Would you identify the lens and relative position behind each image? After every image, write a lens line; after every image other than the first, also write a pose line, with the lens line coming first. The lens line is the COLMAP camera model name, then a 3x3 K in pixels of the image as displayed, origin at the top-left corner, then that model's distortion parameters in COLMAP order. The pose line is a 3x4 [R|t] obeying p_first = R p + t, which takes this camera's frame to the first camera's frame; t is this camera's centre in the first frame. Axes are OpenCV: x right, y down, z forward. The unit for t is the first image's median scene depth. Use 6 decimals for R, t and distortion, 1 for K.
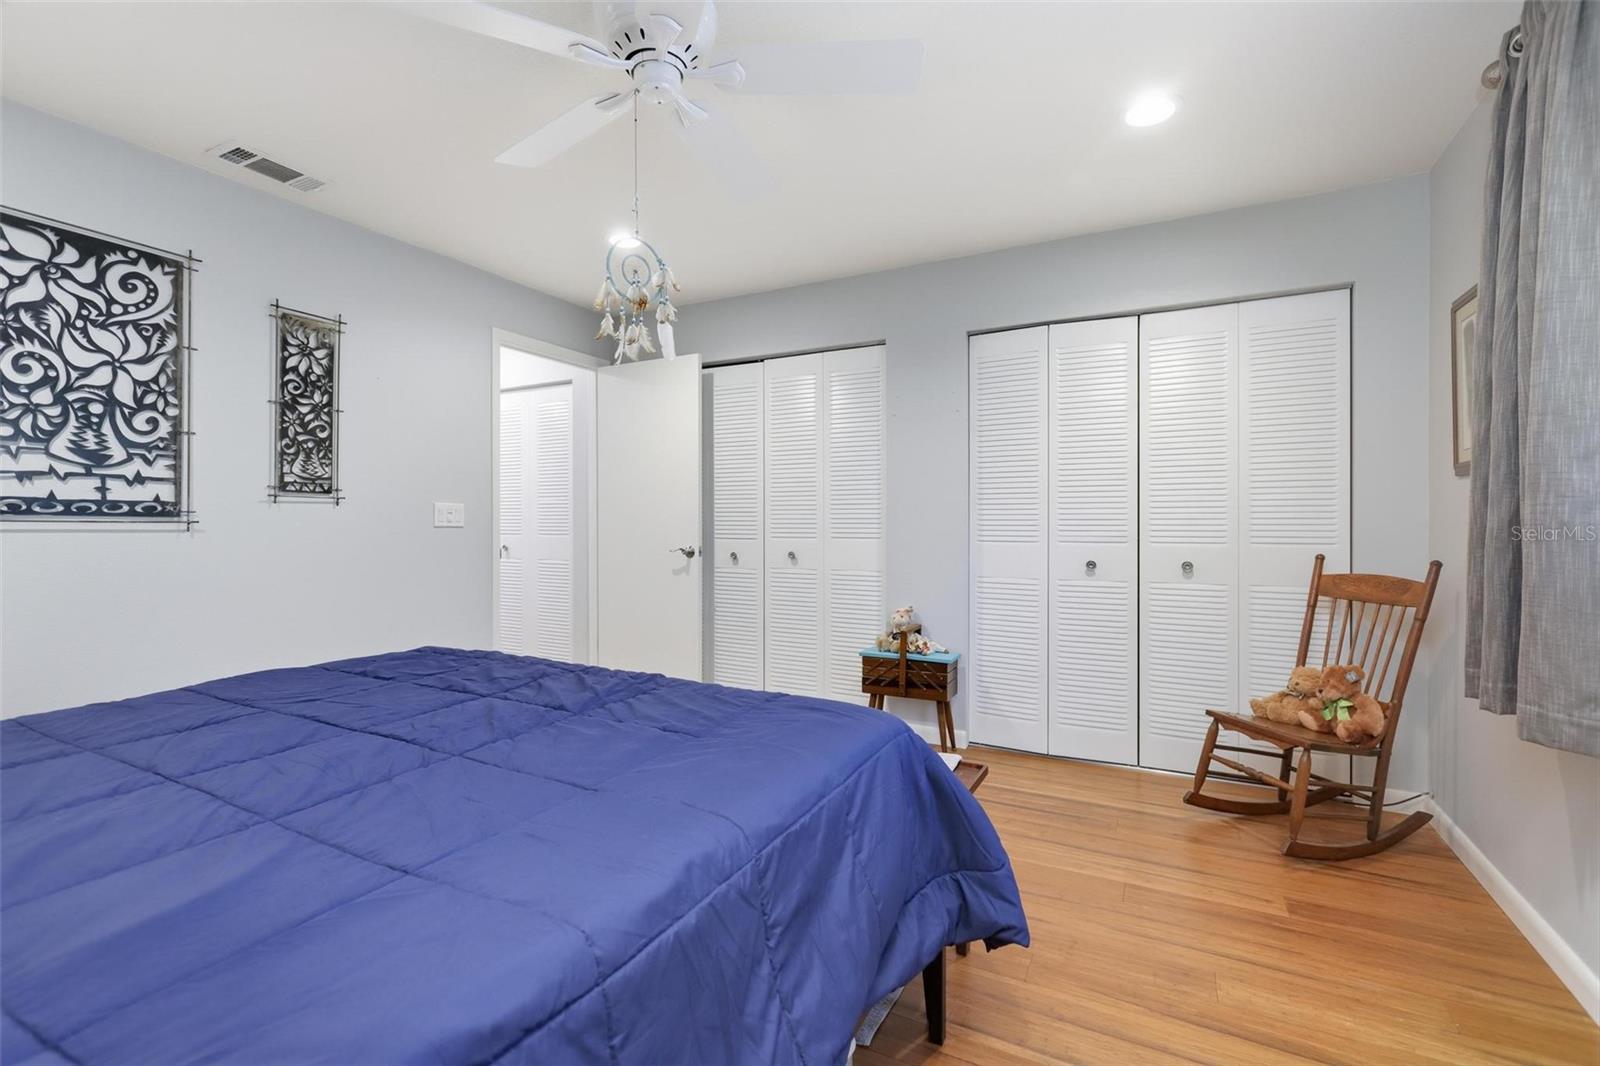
lens RADIAL K [[717.1, 0, 796.1], [0, 717.1, 521.6], [0, 0, 1]] dist [0.000471, 0.000240]
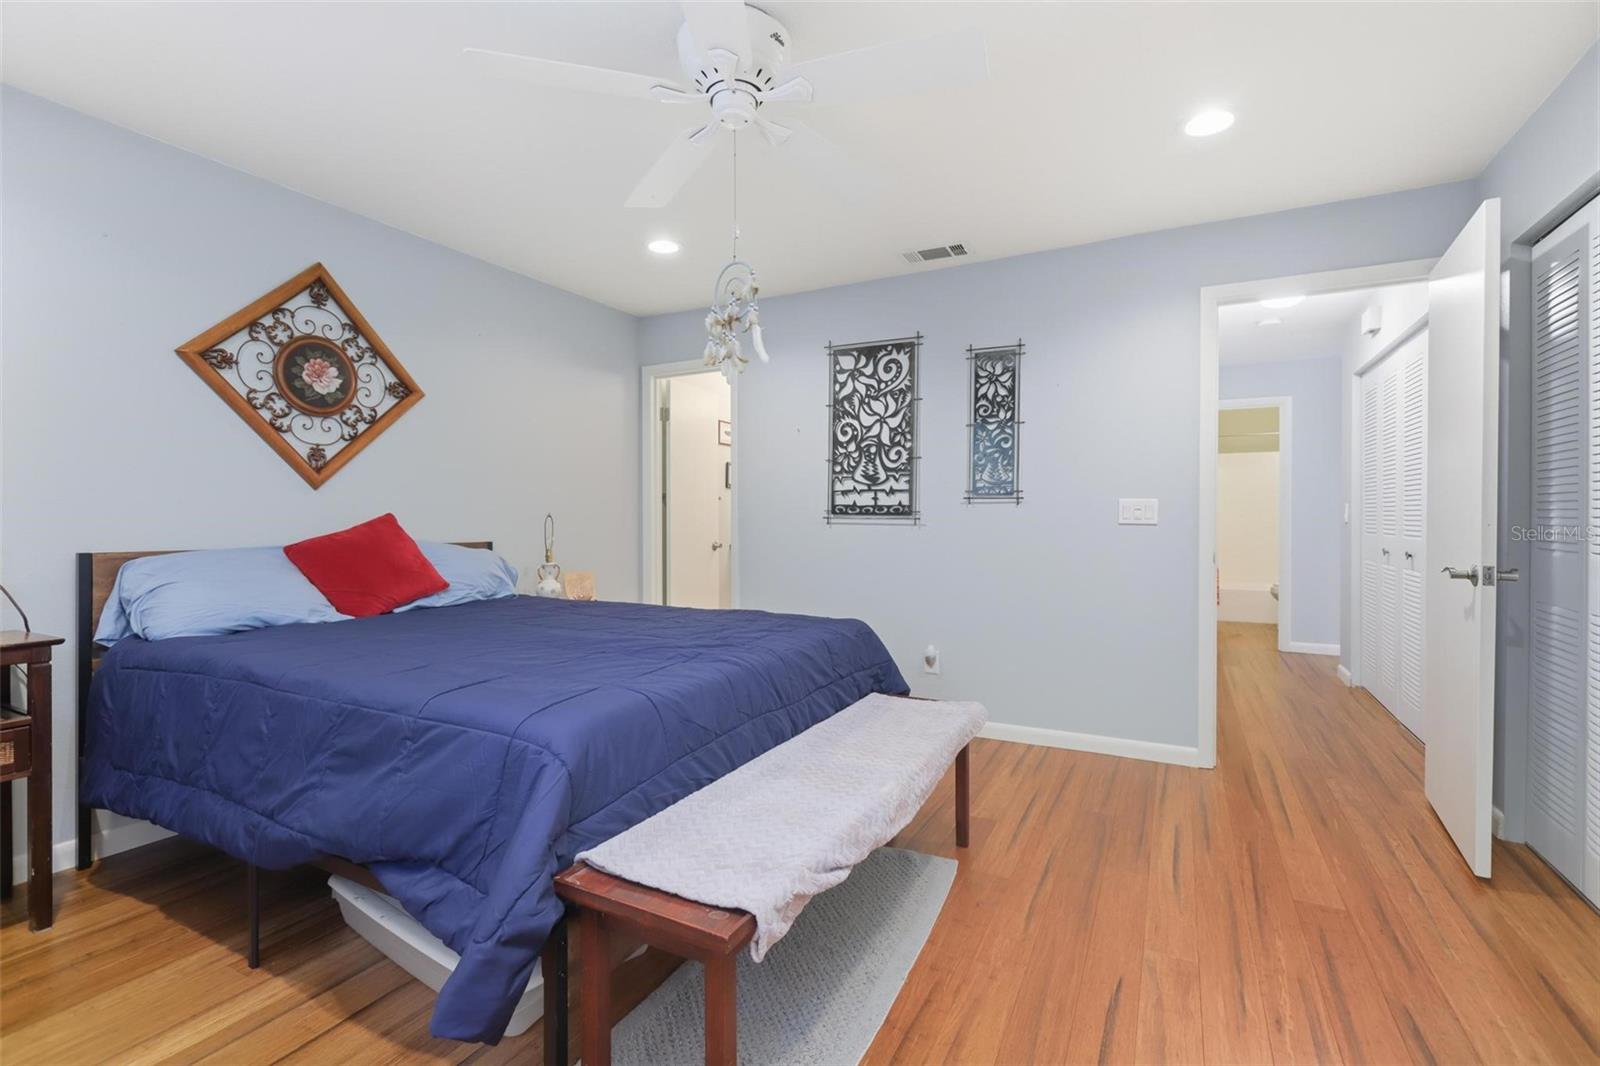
lens RADIAL K [[717.1, 0, 796.1], [0, 717.1, 521.6], [0, 0, 1]] dist [0.000471, 0.000240]
pose [[-0.009285, 0.005463, -0.999942, 0.642262], [-0.001057, 0.999984, 0.005473, -0.001565], [0.999956, 0.001107, -0.009279, 0.805184]]
